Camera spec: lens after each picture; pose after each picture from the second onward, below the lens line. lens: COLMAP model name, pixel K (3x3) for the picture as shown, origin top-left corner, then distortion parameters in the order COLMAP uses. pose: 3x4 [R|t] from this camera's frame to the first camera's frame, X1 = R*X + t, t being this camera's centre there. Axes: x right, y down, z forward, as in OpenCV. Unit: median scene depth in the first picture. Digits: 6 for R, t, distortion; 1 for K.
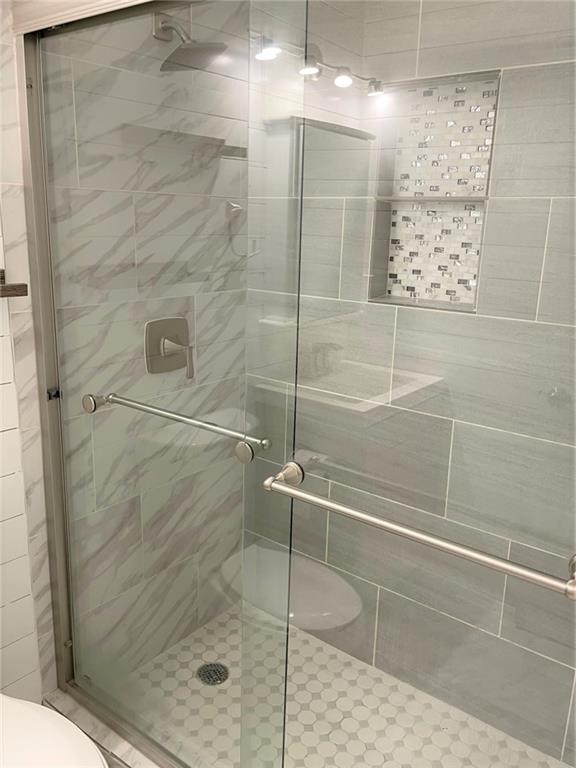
lens RADIAL K [[610.7, 0, 305.1], [0, 610.7, 382.2], [0, 0, 1]] dist [0.094089, -0.132578]
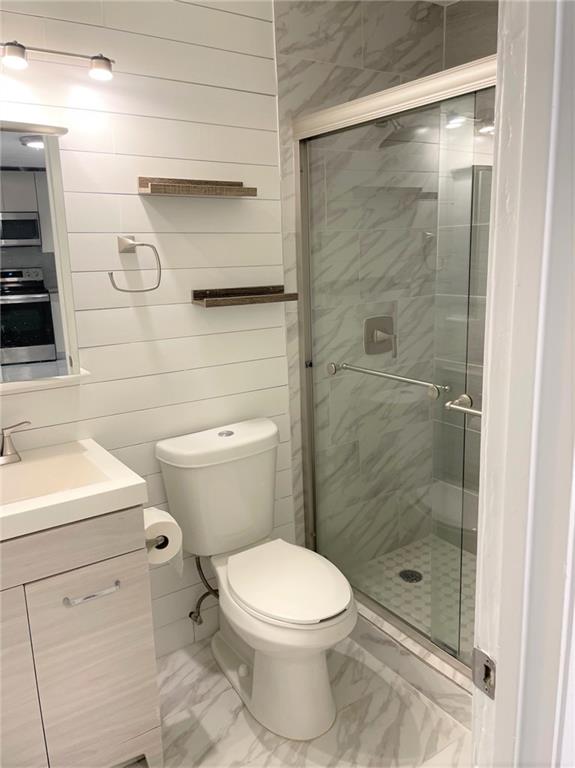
lens RADIAL K [[610.7, 0, 304.6], [0, 610.7, 382.2], [0, 0, 1]] dist [0.094089, -0.132578]
pose [[0.952737, 0.001821, -0.303792, 0.044359], [-0.015007, 0.999043, -0.041078, 0.115079], [0.303427, 0.043696, 0.951852, -0.415387]]
